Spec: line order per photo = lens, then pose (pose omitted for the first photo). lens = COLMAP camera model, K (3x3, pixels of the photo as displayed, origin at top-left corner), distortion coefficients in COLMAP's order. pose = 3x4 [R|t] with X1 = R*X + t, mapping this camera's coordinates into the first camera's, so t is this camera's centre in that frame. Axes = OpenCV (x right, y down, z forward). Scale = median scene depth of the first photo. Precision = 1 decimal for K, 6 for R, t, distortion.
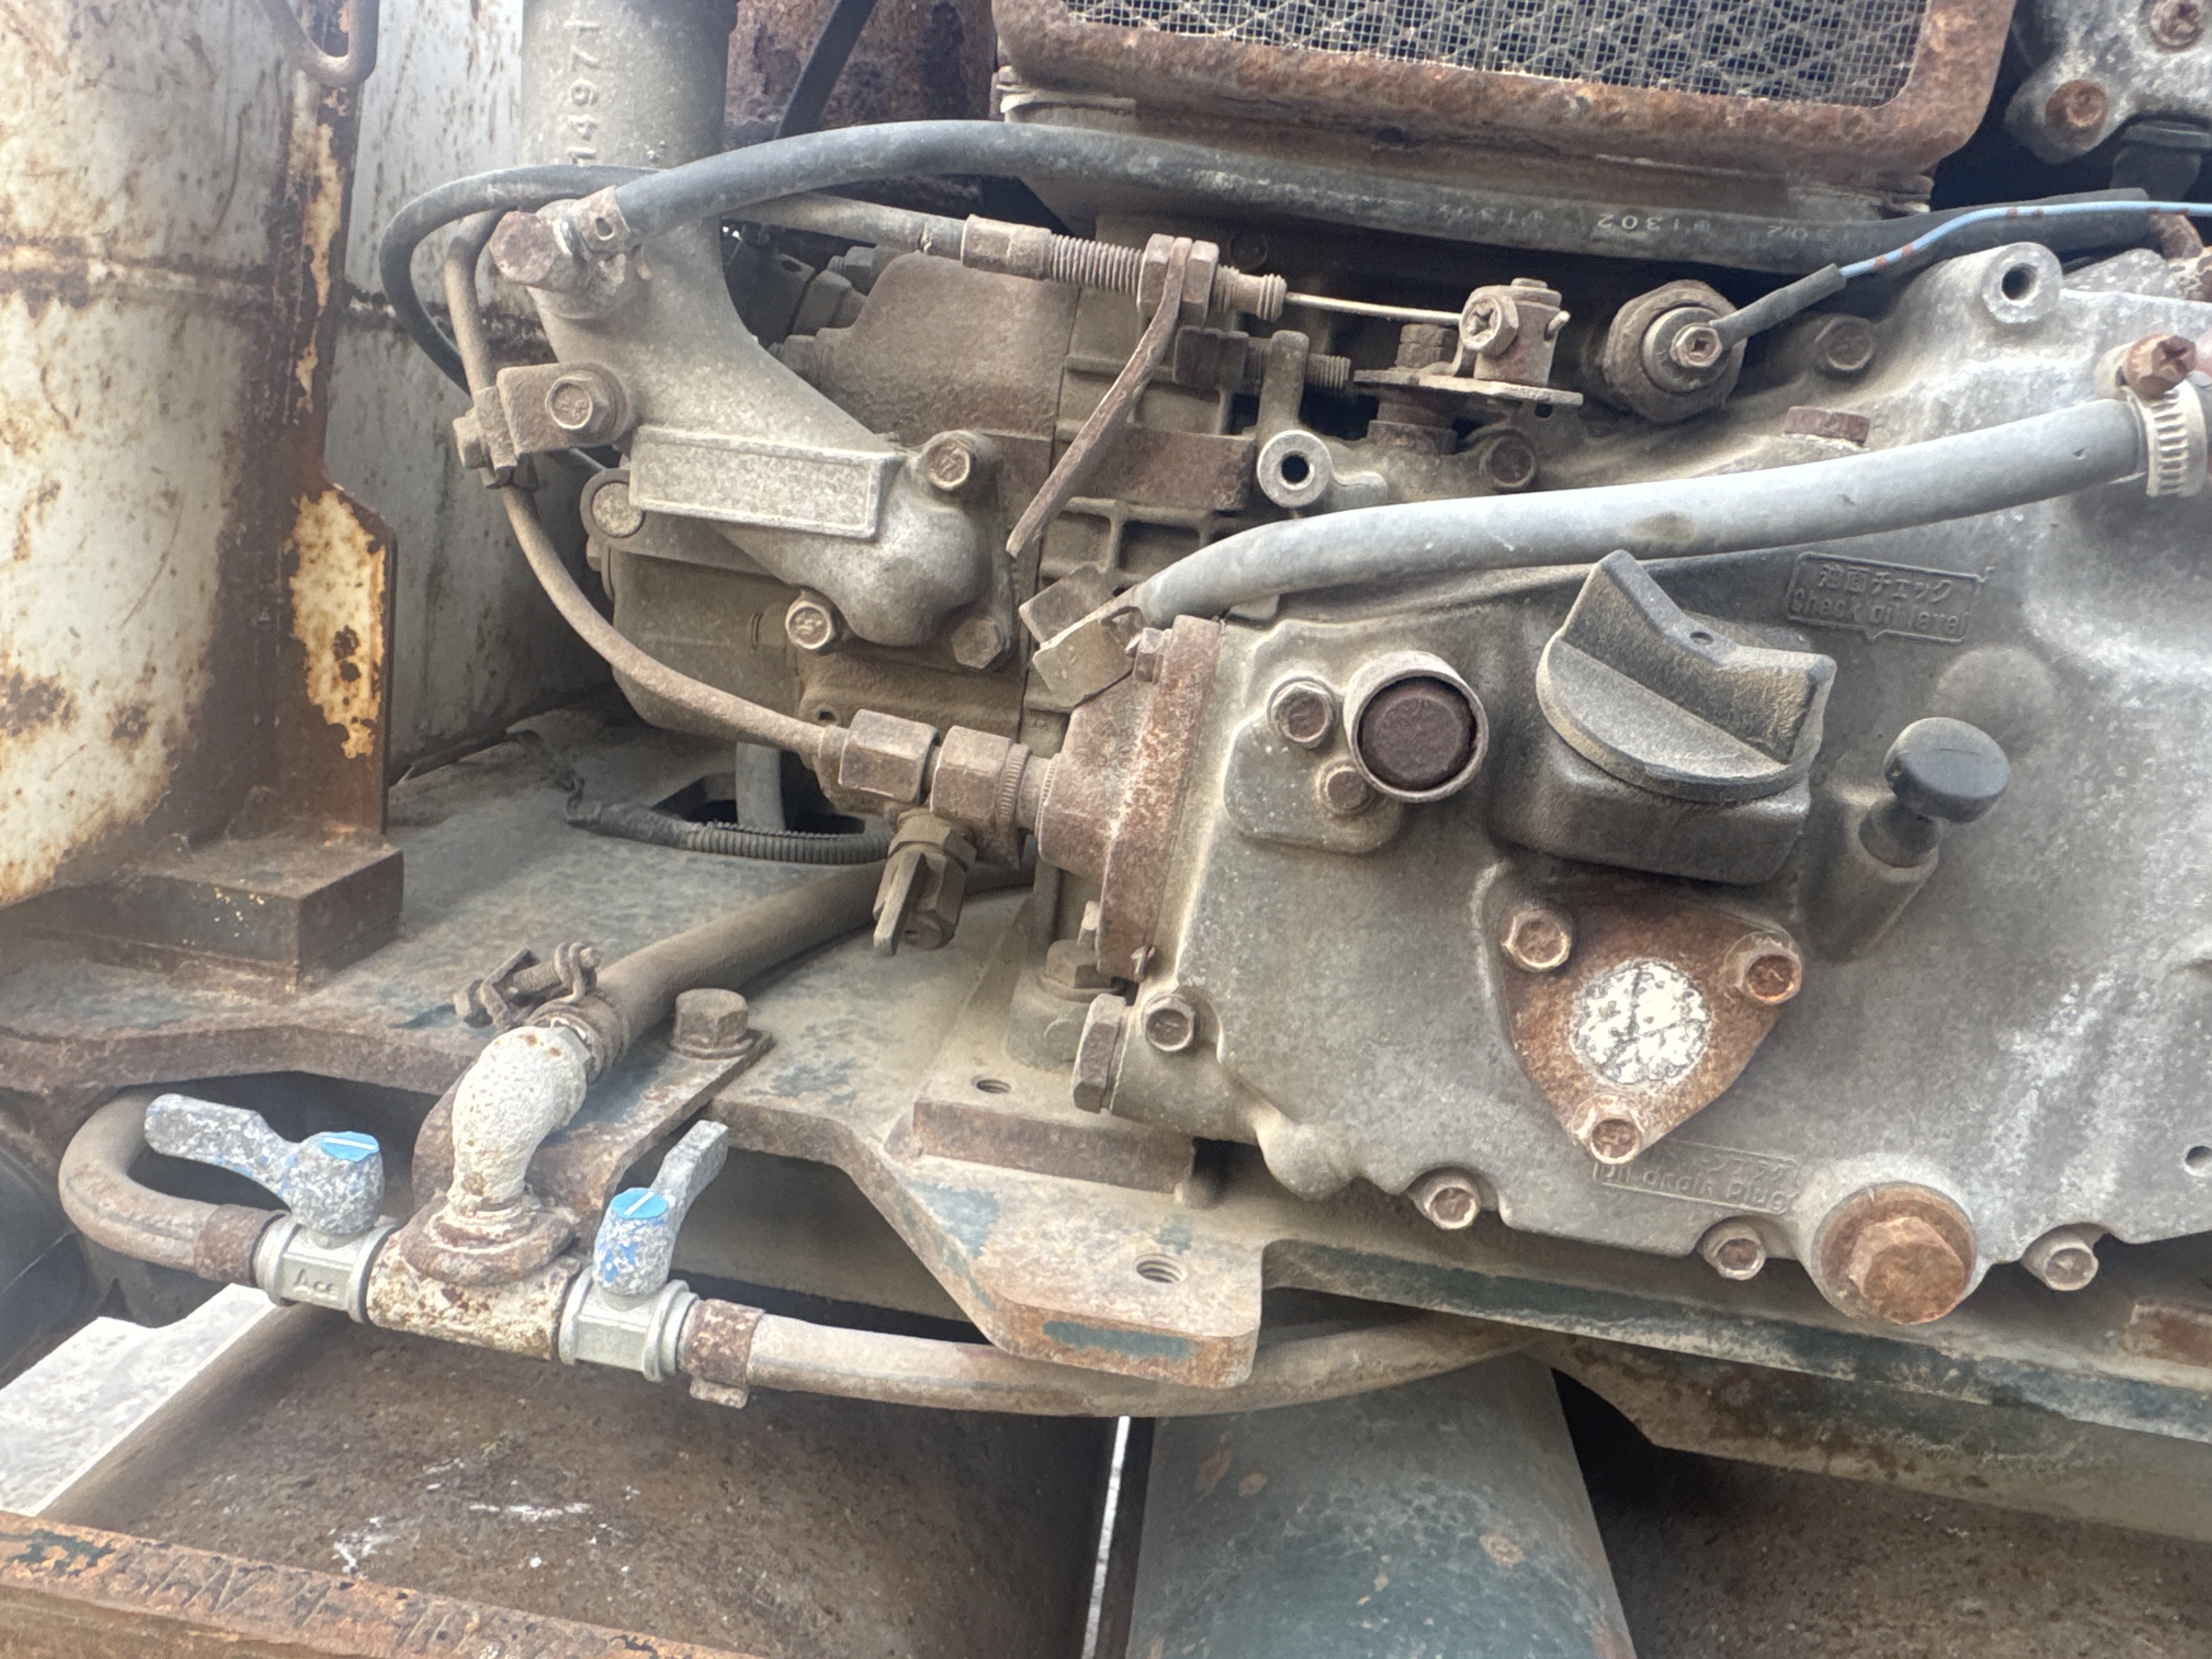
lens RADIAL K [[1568.5, 0, 1122.5], [0, 1568.5, 856.5], [0, 0, 1]] dist [0.006989, -0.021814]
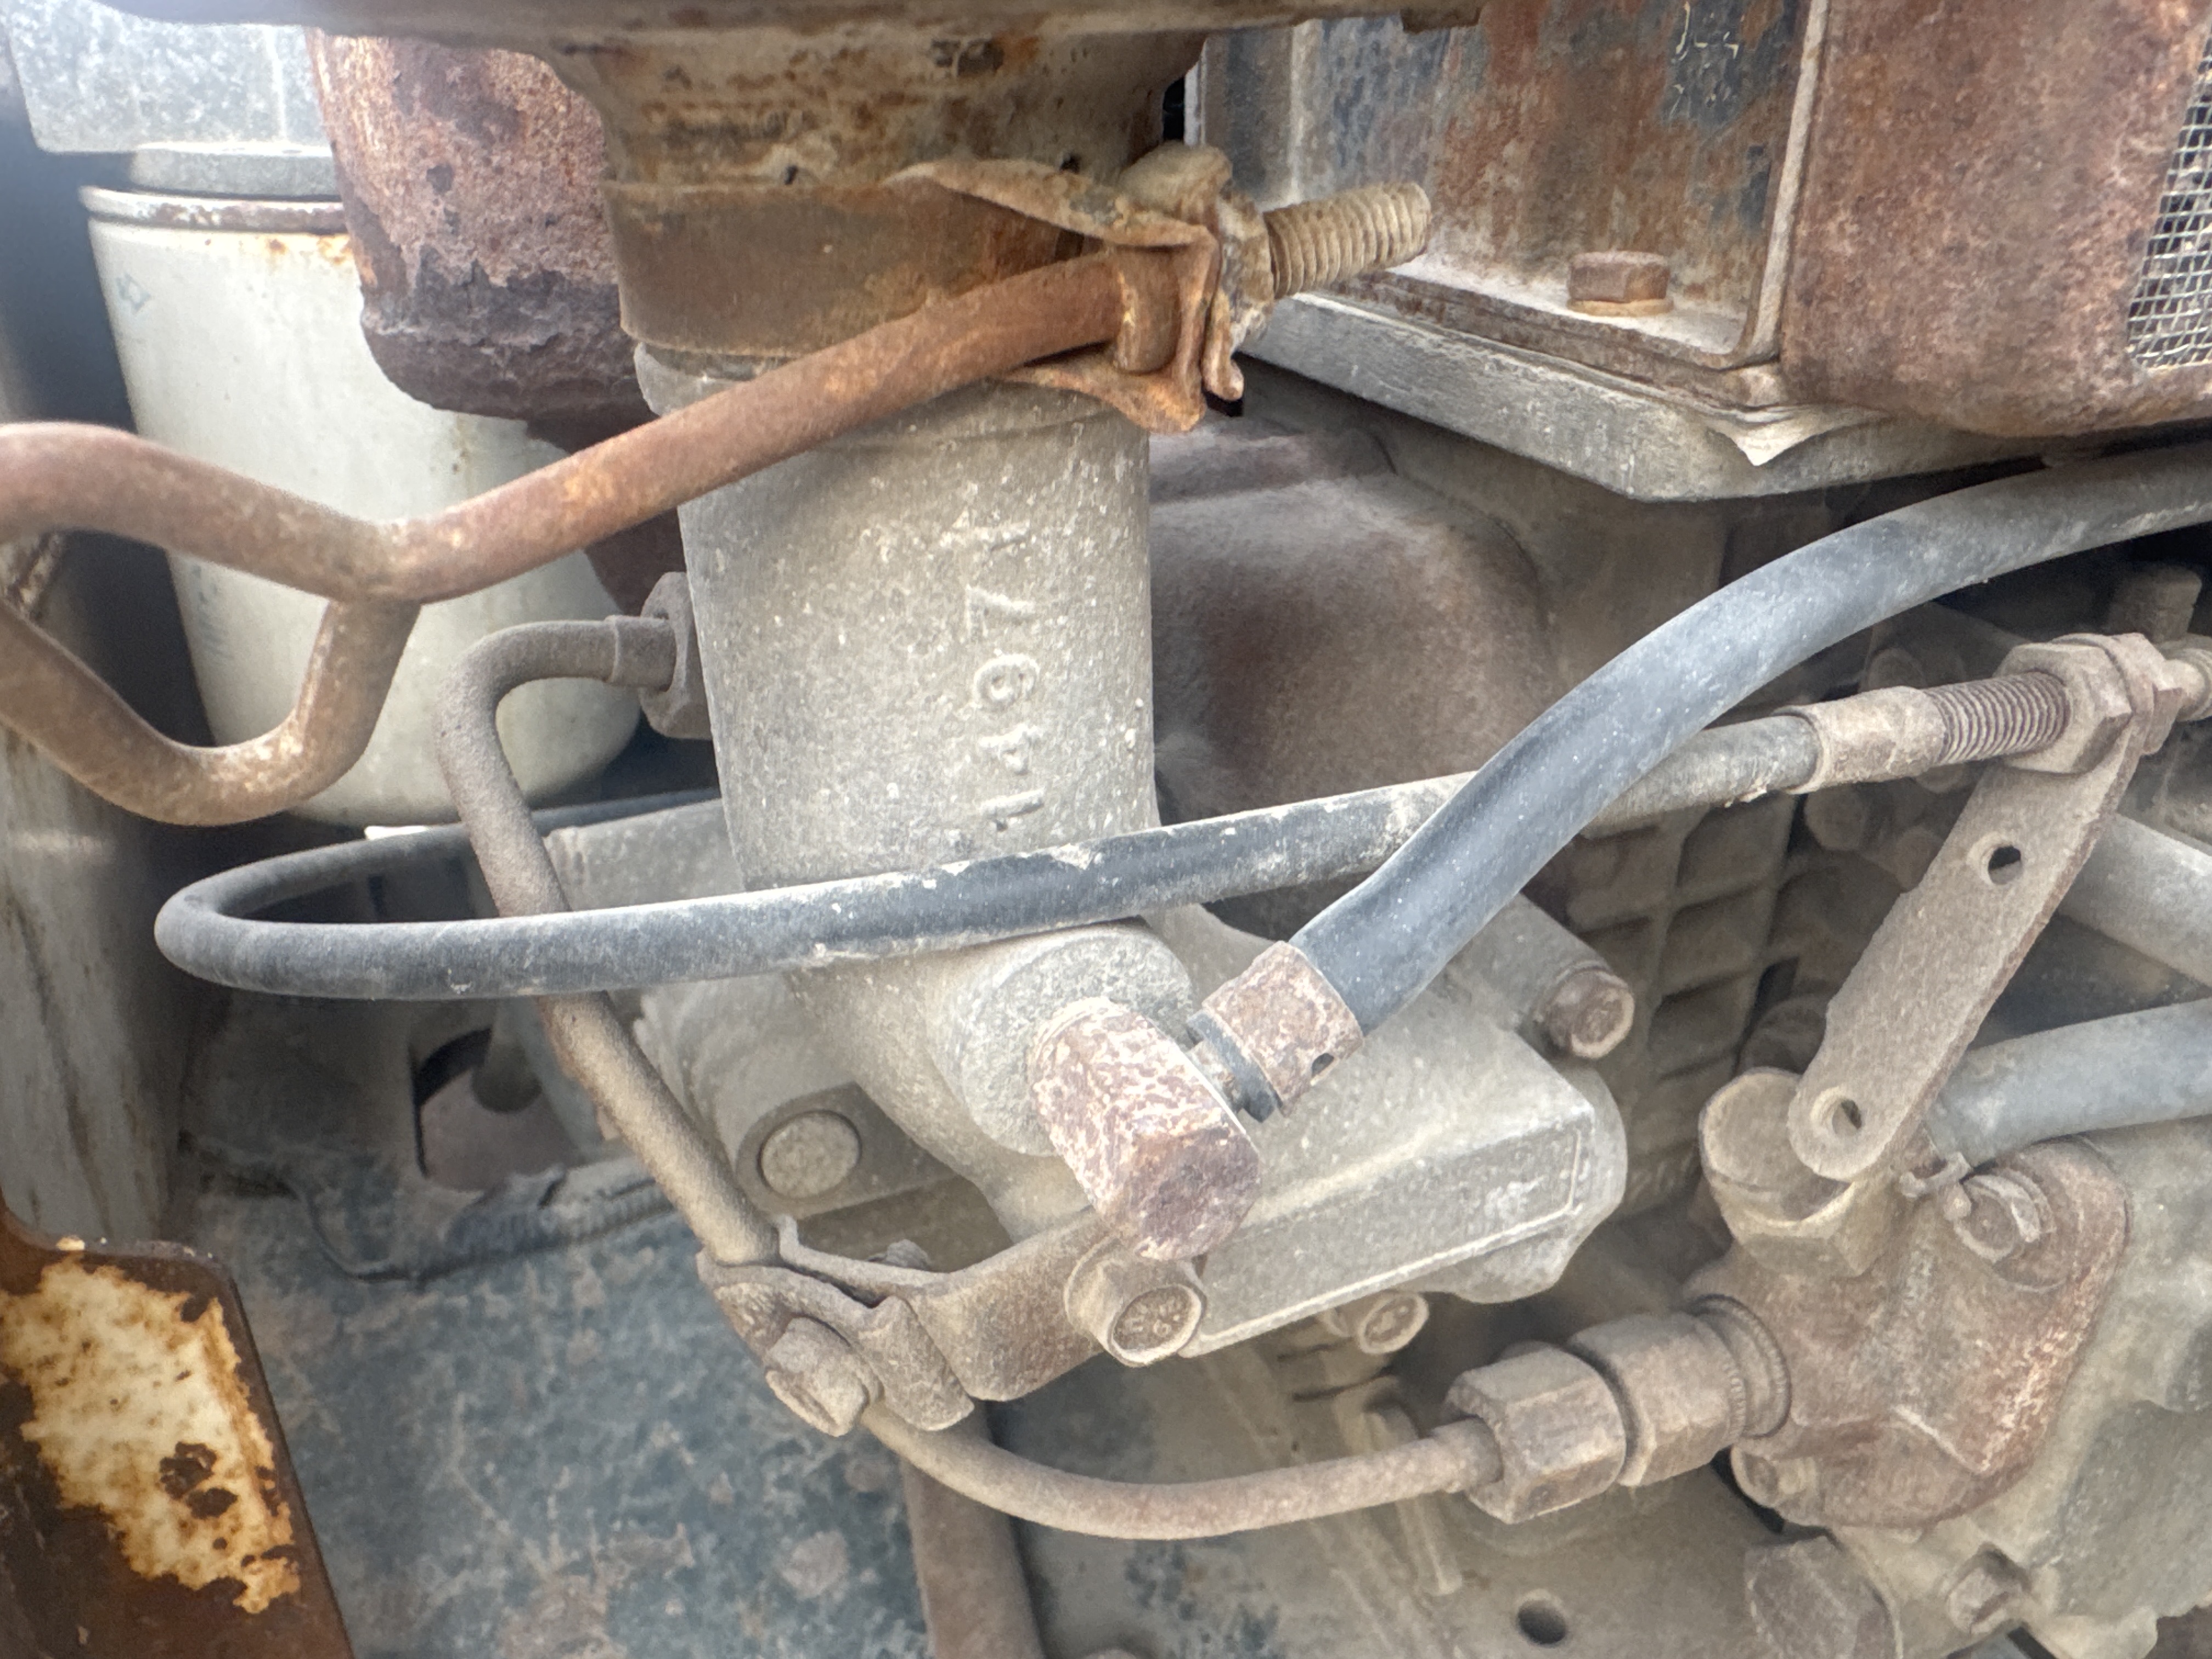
lens RADIAL K [[1568.5, 0, 1110.3], [0, 1568.5, 832.7], [0, 0, 1]] dist [0.006989, -0.021814]
pose [[0.863981, -0.351306, 0.360723, -0.463573], [0.254119, 0.922687, 0.289951, -0.541157], [-0.434696, -0.158846, 0.886458, 0.594853]]
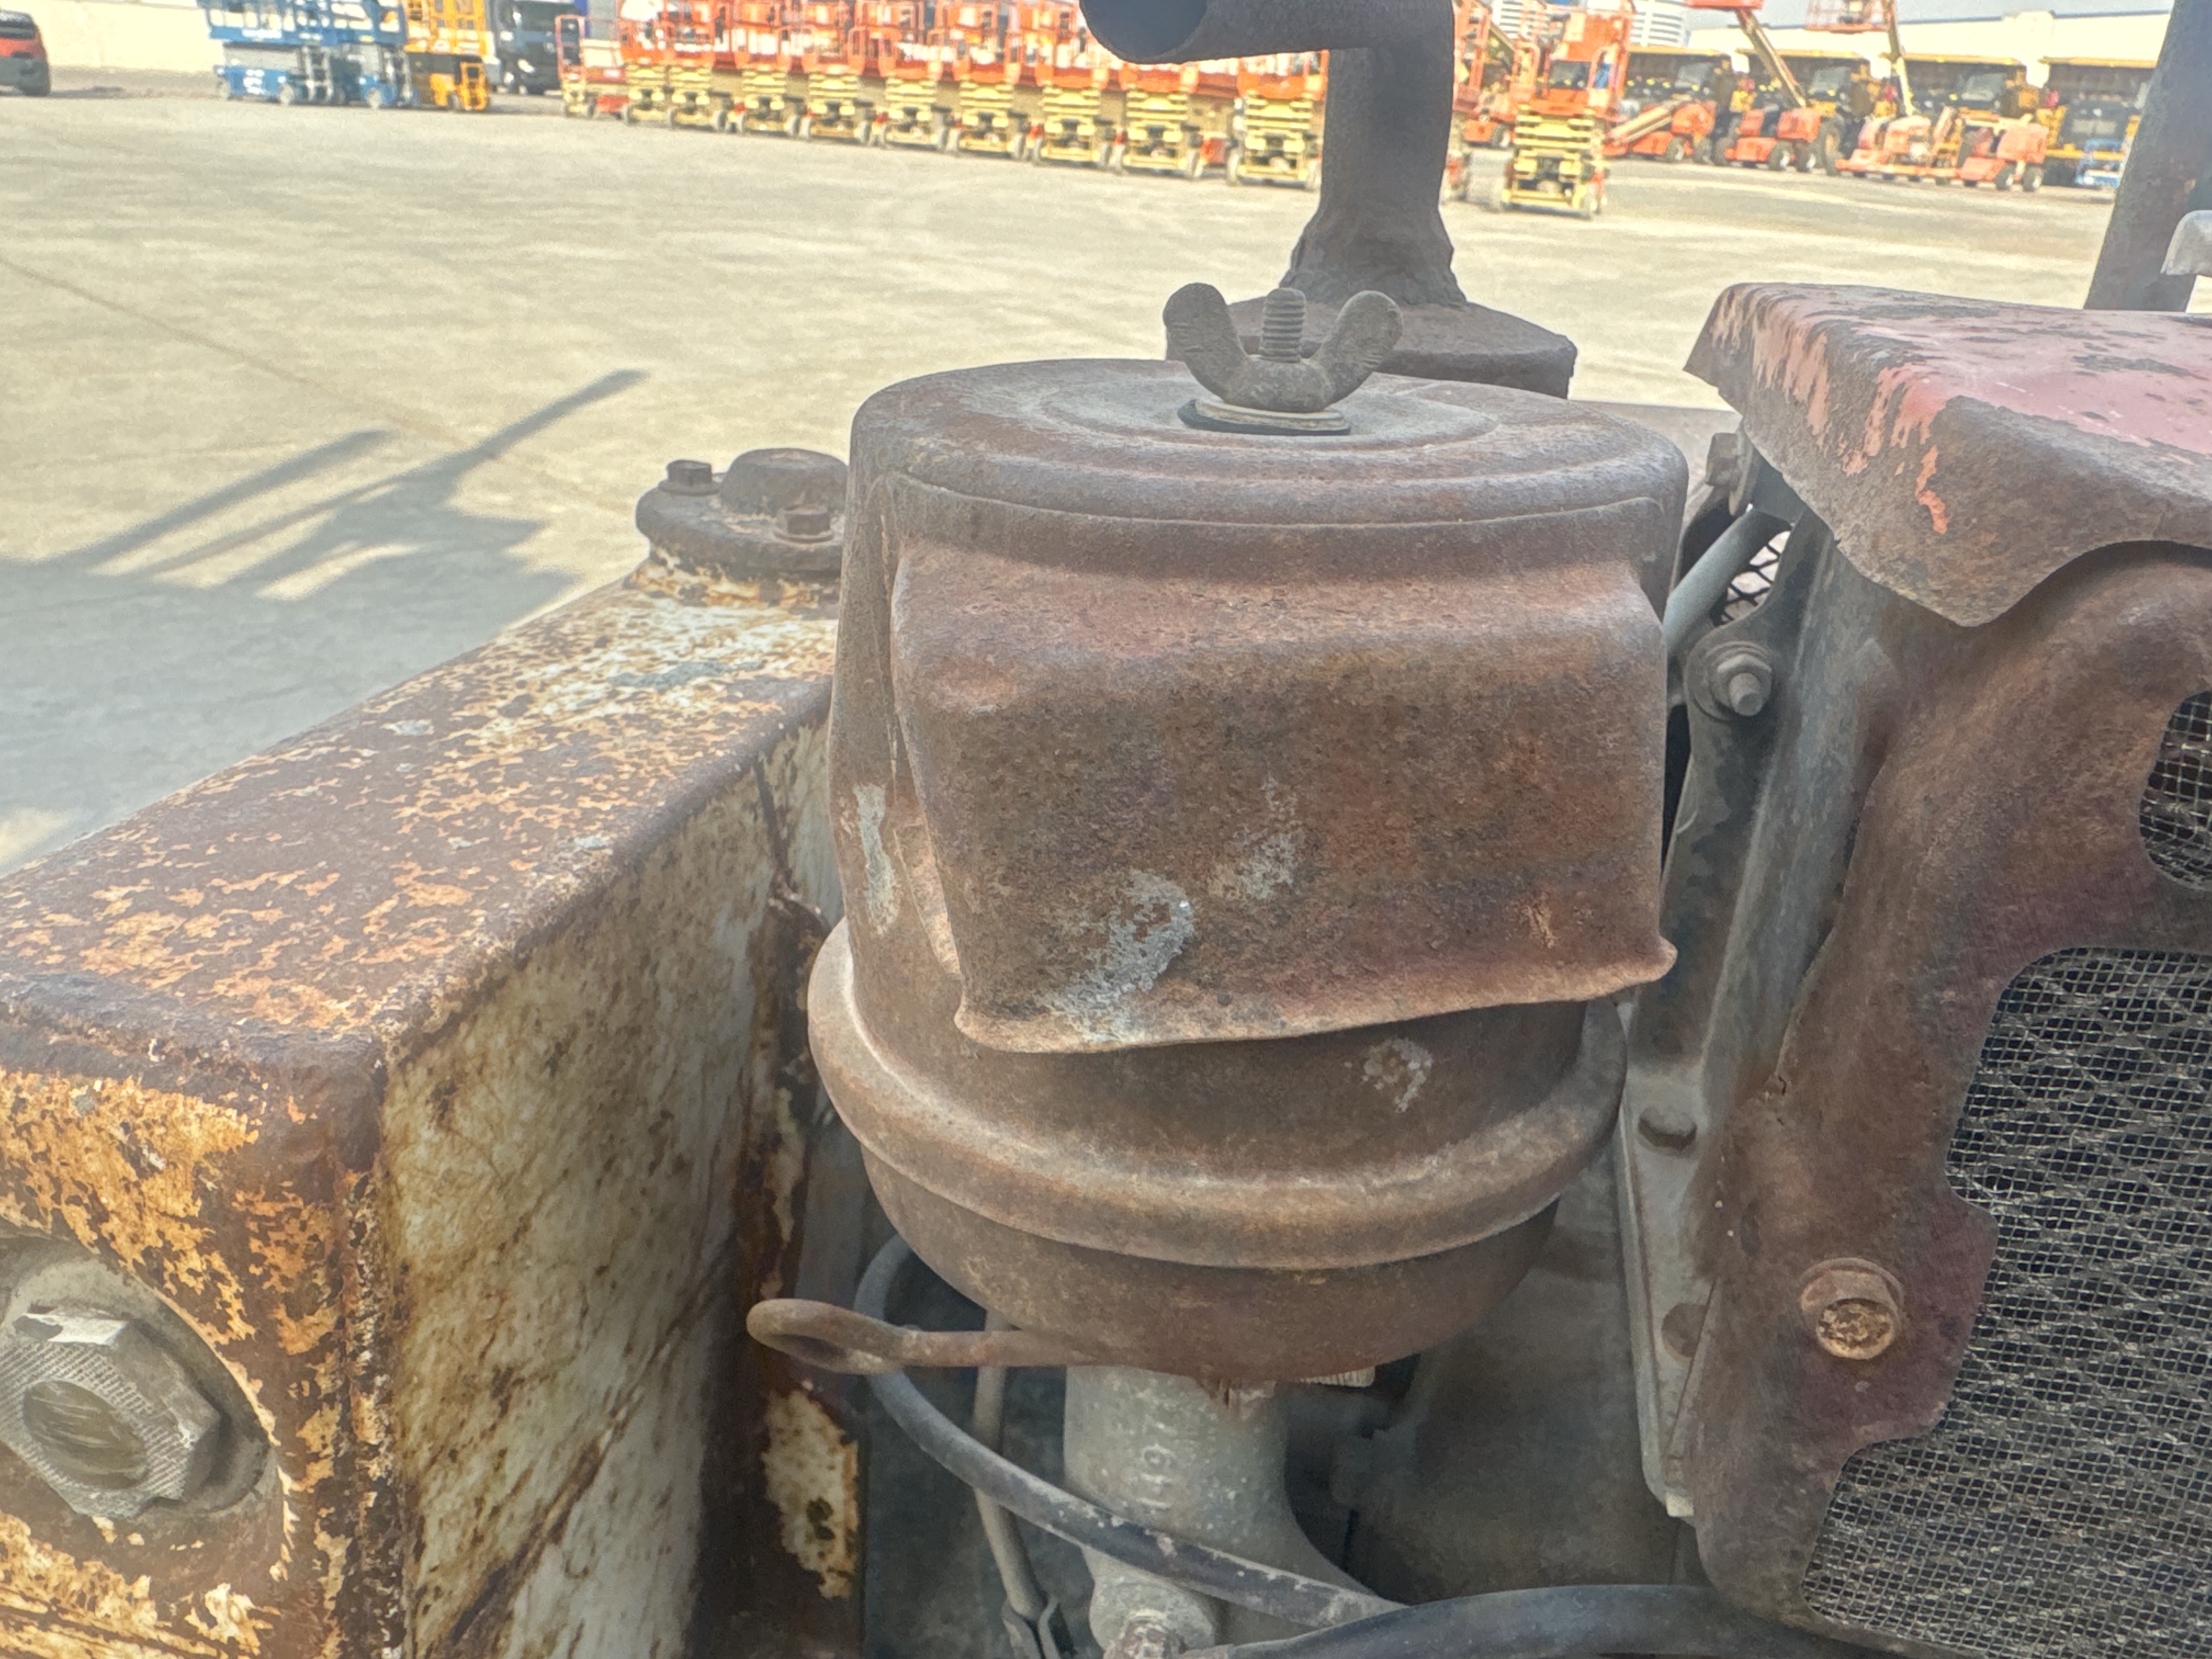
lens RADIAL K [[1568.5, 0, 1107.9], [0, 1568.5, 817.2], [0, 0, 1]] dist [0.006989, -0.021814]
pose [[0.988650, -0.017562, -0.149210, -0.226559], [0.038401, 0.989694, 0.137956, -0.920874], [0.145250, -0.142120, 0.979135, 0.190394]]
